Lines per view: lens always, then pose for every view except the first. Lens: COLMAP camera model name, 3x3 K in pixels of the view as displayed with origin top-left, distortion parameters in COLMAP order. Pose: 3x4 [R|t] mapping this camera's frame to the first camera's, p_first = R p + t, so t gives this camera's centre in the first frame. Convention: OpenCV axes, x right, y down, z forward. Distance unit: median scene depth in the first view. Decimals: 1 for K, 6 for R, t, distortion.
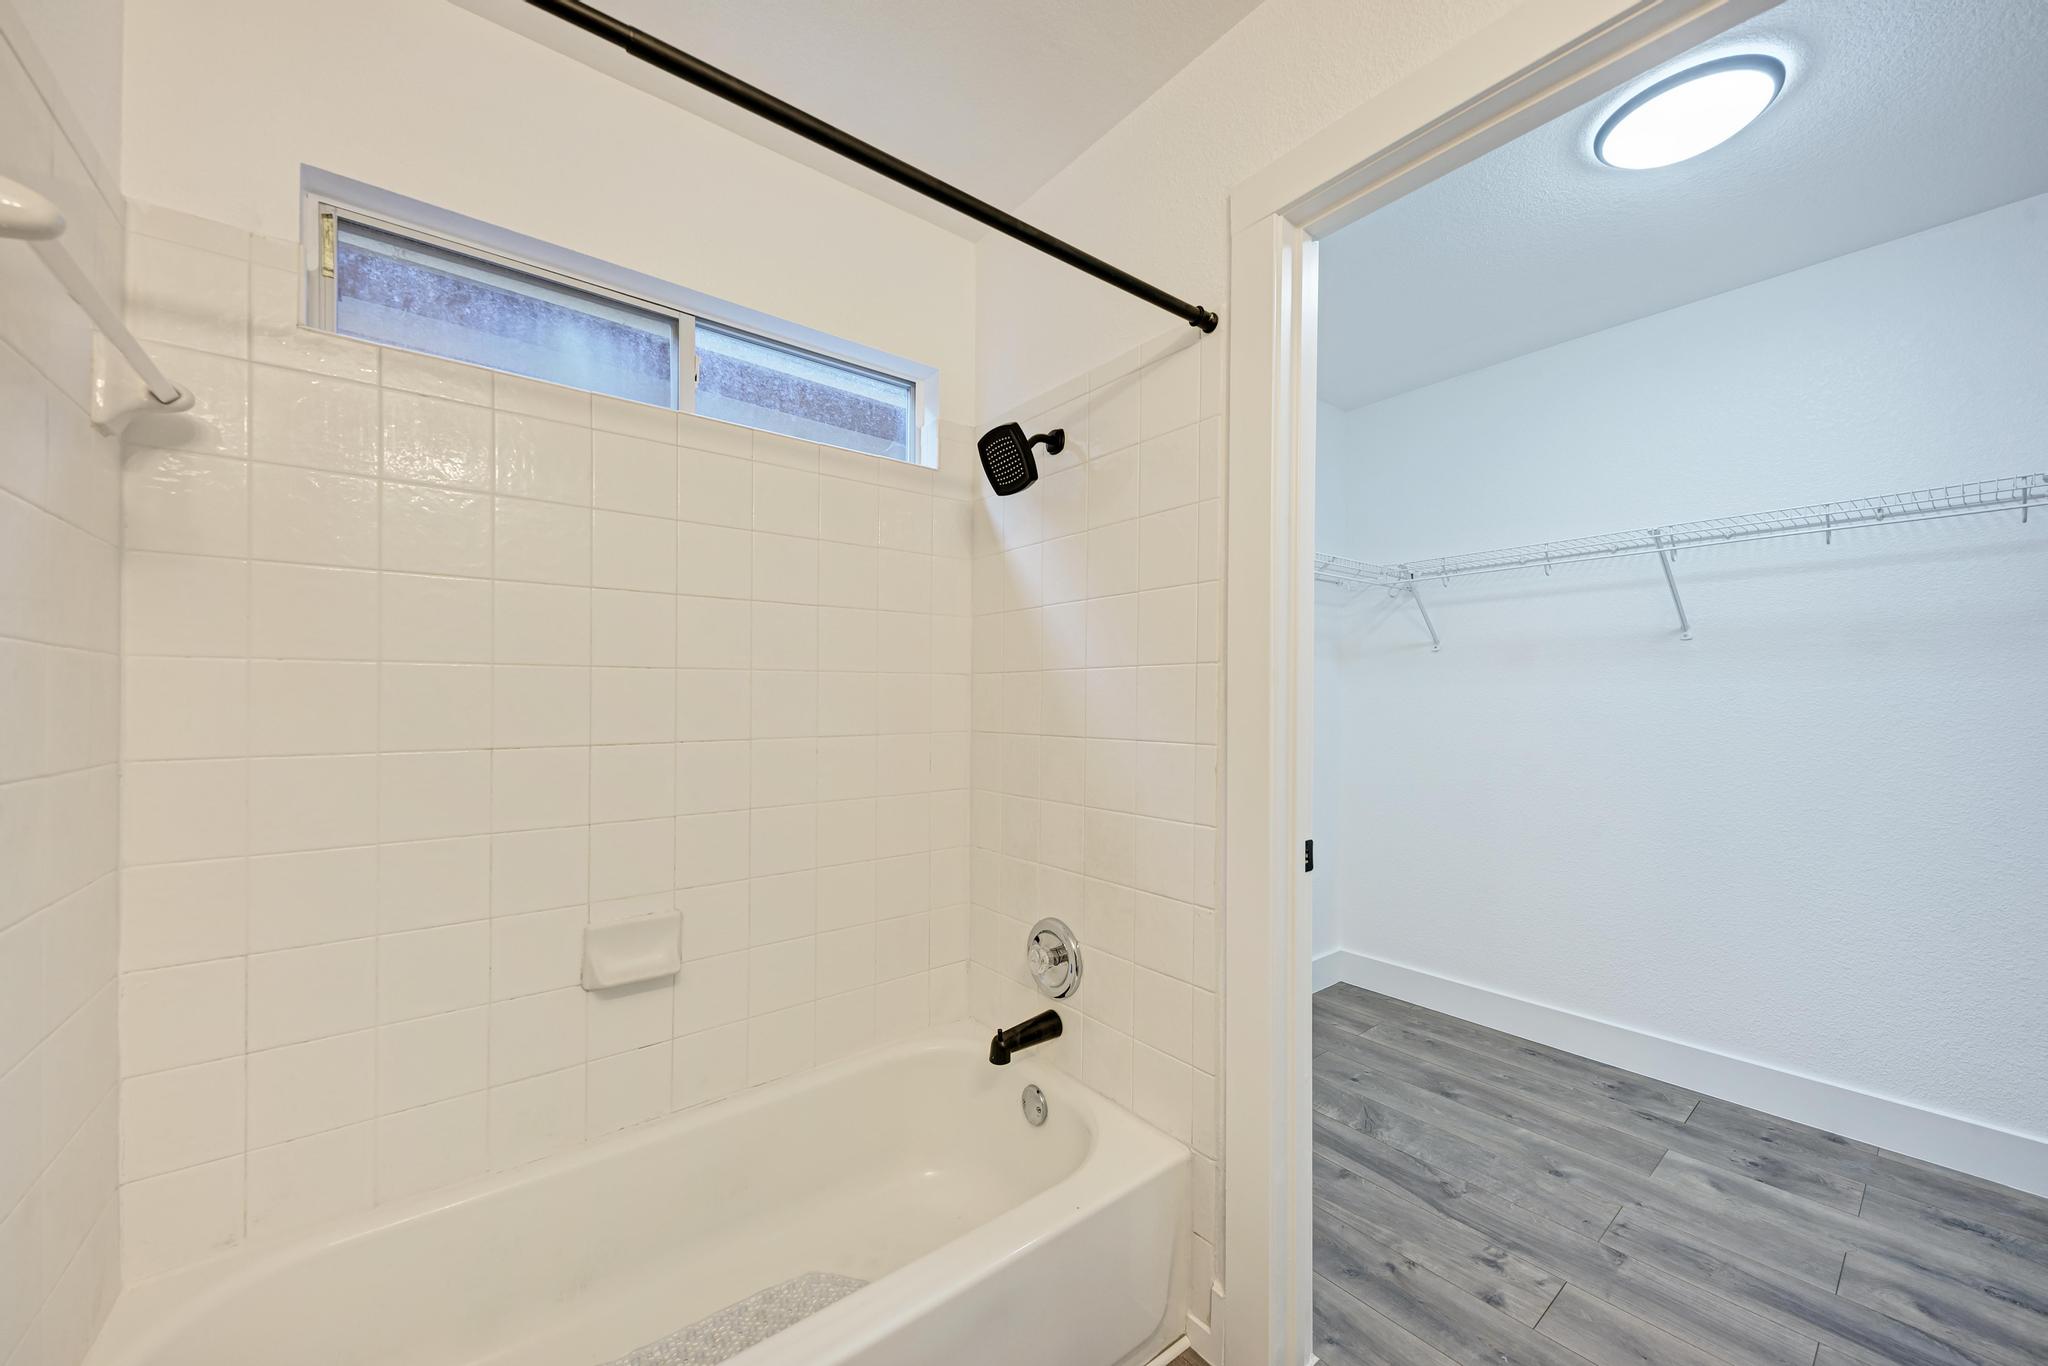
lens RADIAL K [[751.0, 0, 1021.2], [0, 751.0, 698.6], [0, 0, 1]] dist [-0.000701, -0.000802]
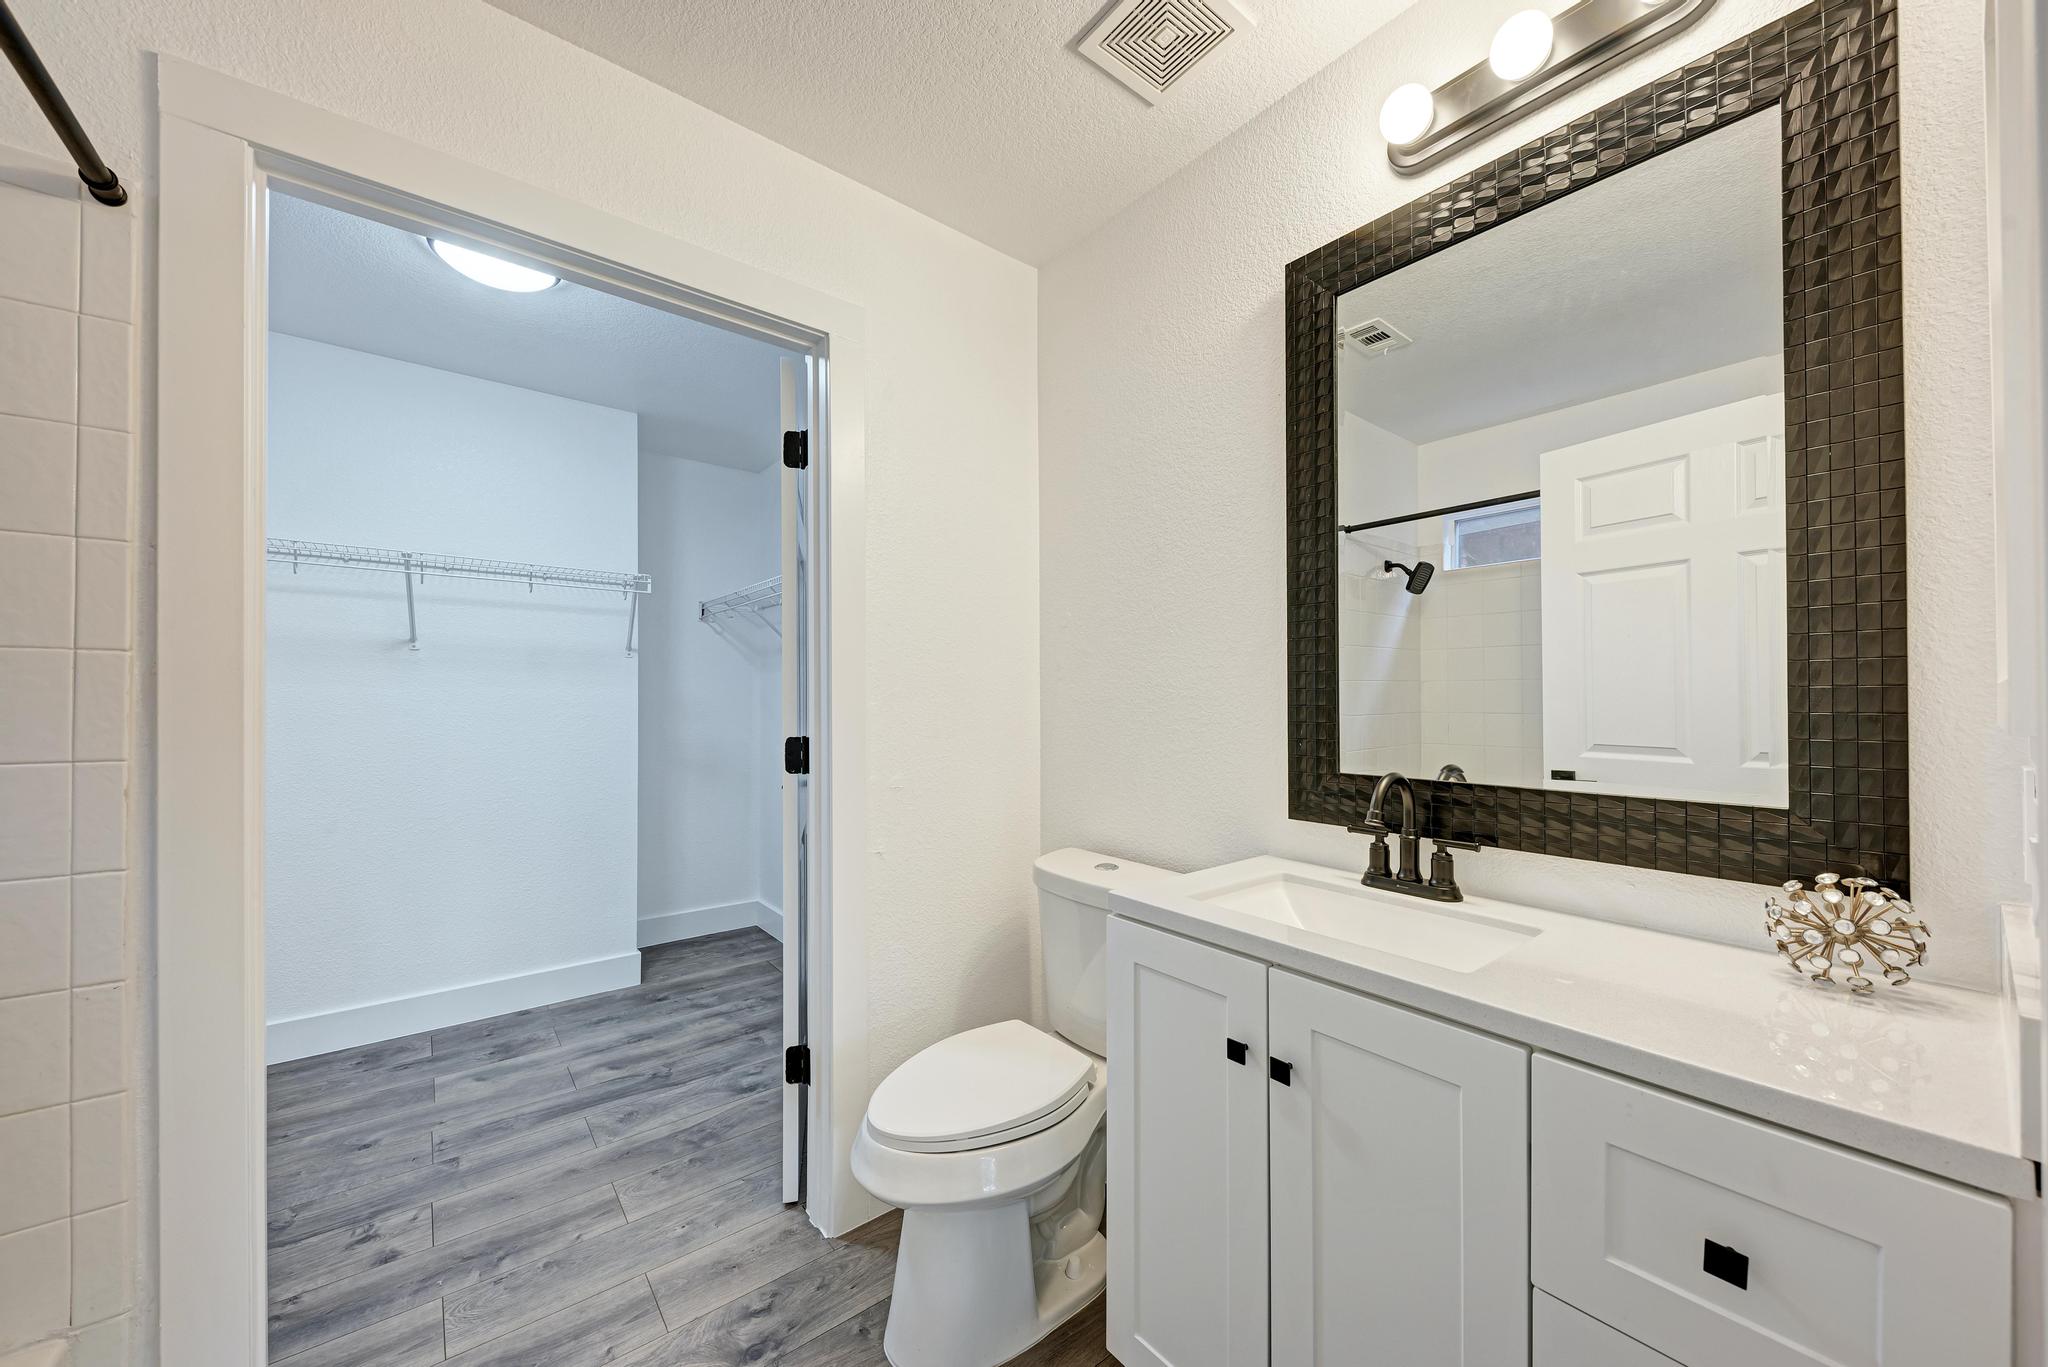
lens RADIAL K [[751.0, 0, 1016.8], [0, 751.0, 694.0], [0, 0, 1]] dist [-0.000701, -0.000802]
pose [[0.007331, 0.008537, 0.999937, -0.358990], [-0.001613, 0.999962, -0.008525, -0.001188], [-0.999972, -0.001550, 0.007345, 0.071870]]
